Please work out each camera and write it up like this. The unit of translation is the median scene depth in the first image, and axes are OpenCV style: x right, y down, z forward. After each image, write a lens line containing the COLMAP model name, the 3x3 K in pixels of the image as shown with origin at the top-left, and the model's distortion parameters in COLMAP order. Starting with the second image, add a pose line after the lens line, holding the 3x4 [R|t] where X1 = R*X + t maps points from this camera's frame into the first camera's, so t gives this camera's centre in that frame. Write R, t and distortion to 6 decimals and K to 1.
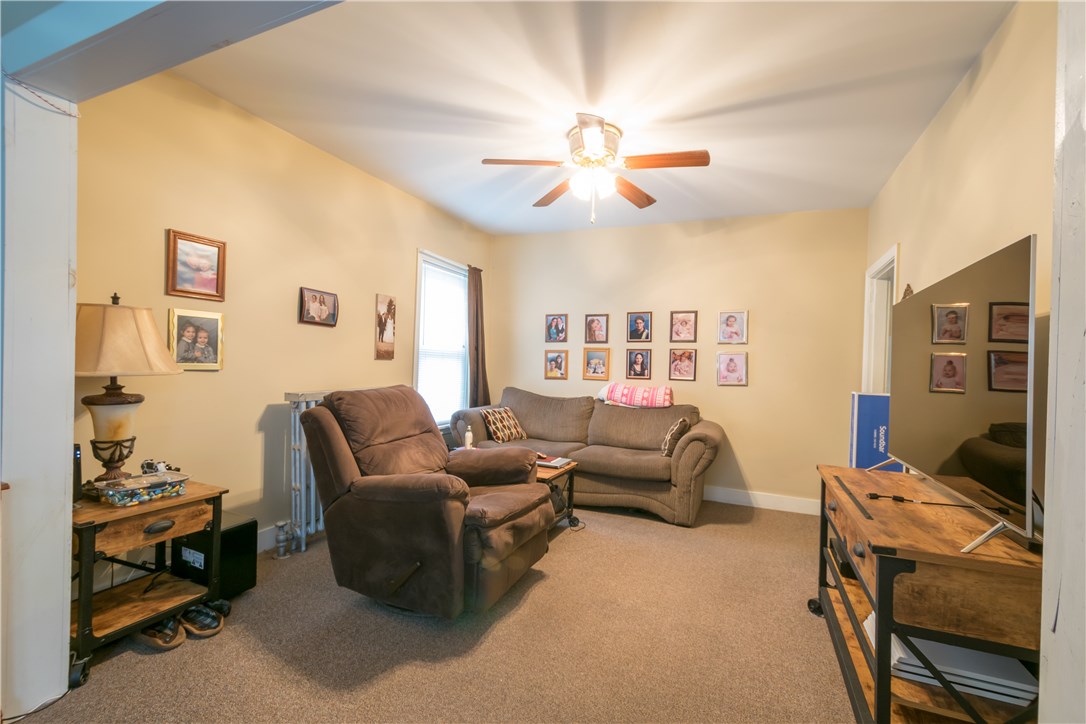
lens RADIAL K [[475.7, 0, 542.3], [0, 475.7, 365.1], [0, 0, 1]] dist [-0.002879, -0.000213]
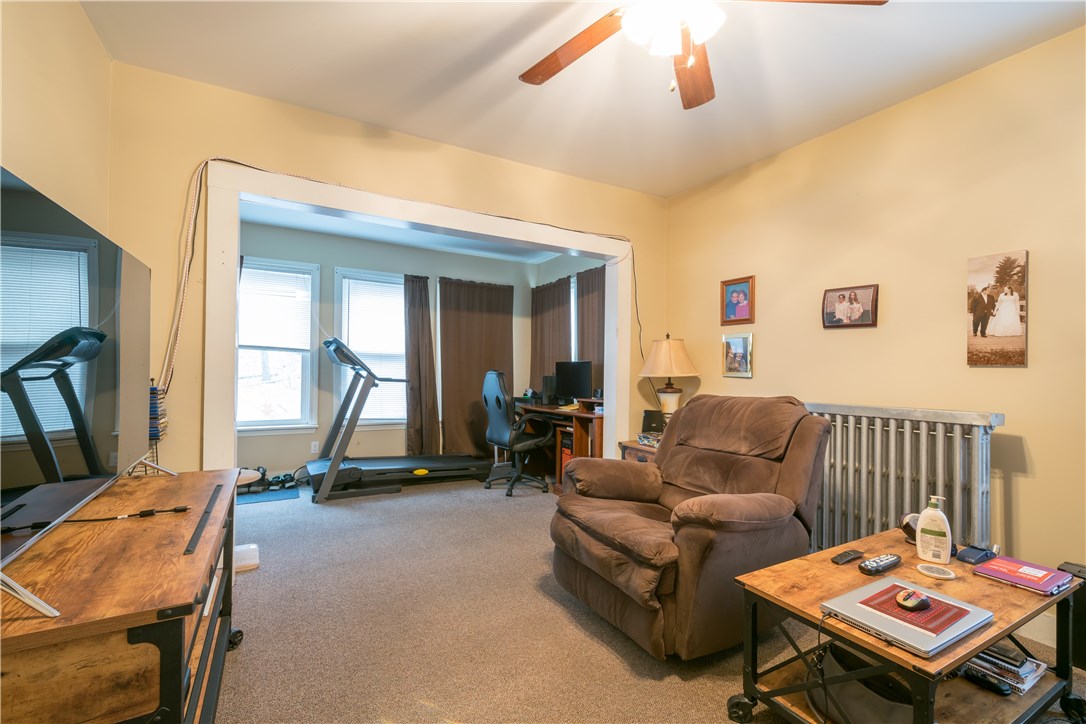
lens RADIAL K [[475.7, 0, 545.1], [0, 475.7, 363.5], [0, 0, 1]] dist [-0.002879, -0.000213]
pose [[-0.607606, -0.030156, -0.793666, 0.526998], [-0.022896, 0.999529, -0.020449, 0.009543], [0.793908, 0.005747, -0.608010, 1.075736]]
